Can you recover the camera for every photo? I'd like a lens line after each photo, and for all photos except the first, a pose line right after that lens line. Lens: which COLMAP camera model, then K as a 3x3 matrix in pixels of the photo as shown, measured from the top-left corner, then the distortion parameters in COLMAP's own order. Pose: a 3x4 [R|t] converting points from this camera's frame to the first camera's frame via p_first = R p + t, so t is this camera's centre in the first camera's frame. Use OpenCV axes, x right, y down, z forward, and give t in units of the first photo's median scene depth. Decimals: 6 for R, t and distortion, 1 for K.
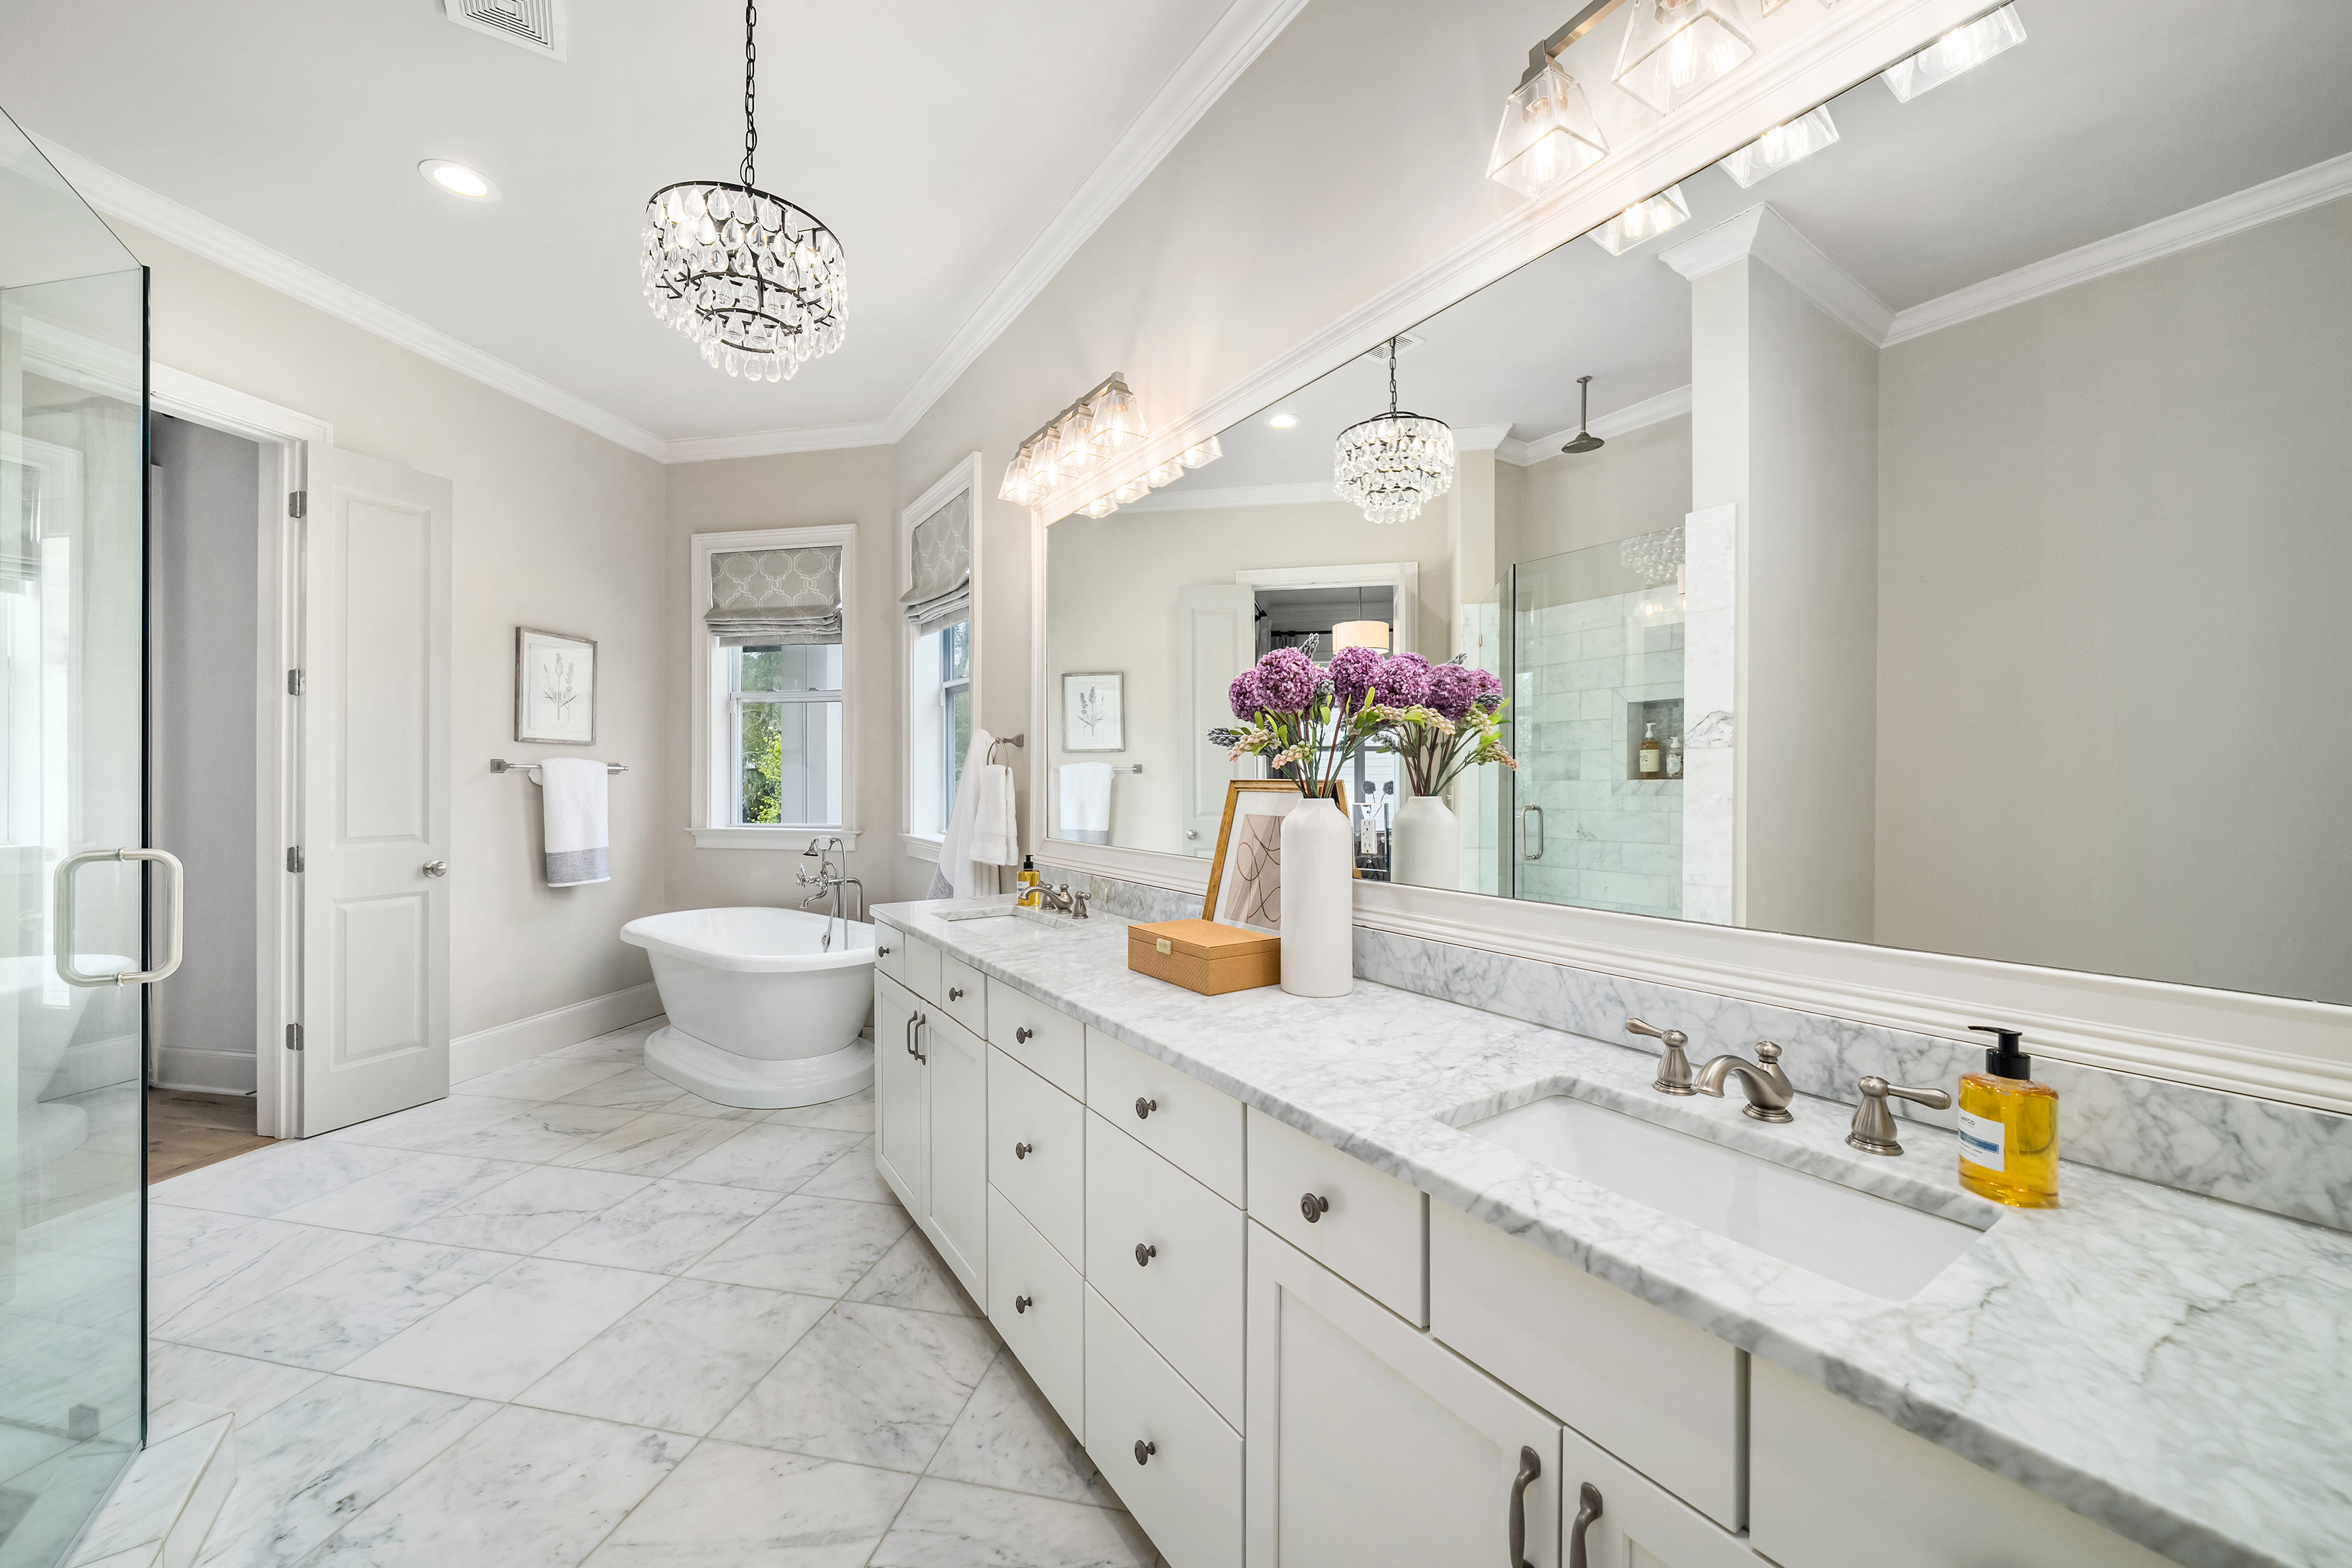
lens RADIAL K [[891.3, 0, 1179.4], [0, 891.3, 779.6], [0, 0, 1]] dist [-0.001027, -0.000047]
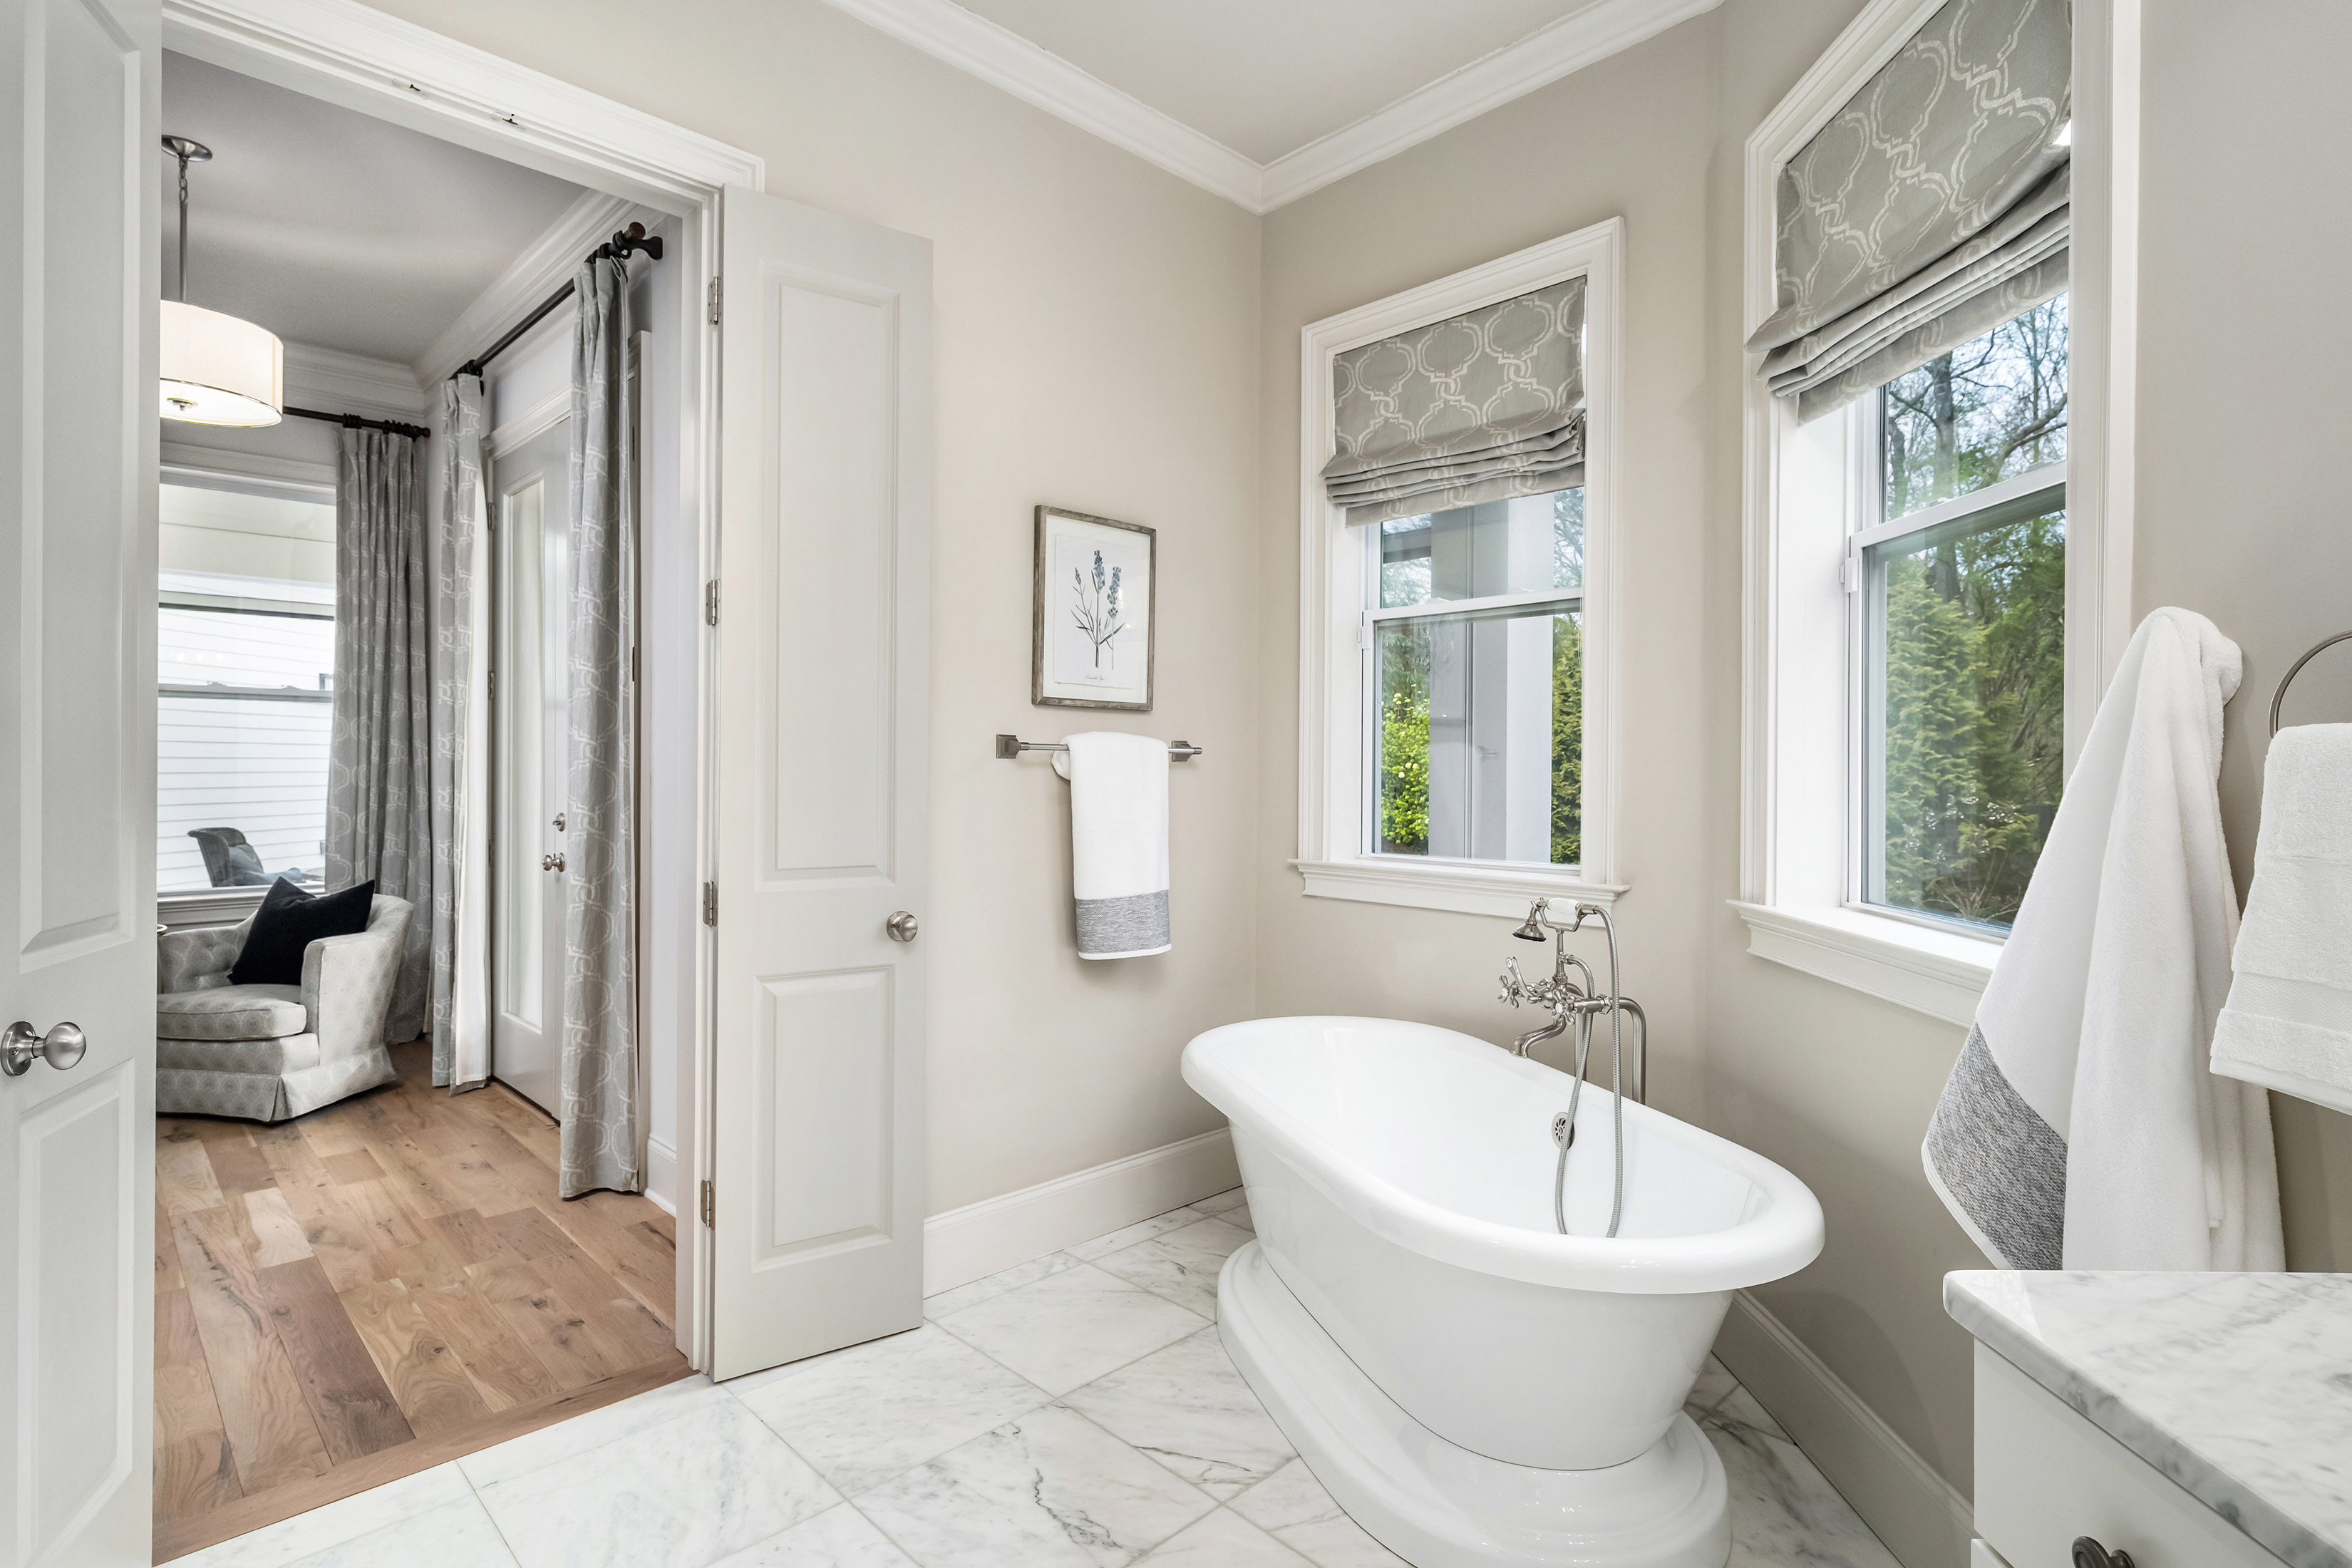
lens RADIAL K [[1182.4, 0, 1176.0], [0, 1182.4, 784.0], [0, 0, 1]] dist [-0.000770, -0.000183]
pose [[0.827403, 0.009948, -0.561521, -0.224021], [-0.005353, 0.999937, 0.009828, 0.000913], [0.561584, -0.005126, 0.827404, 0.394459]]
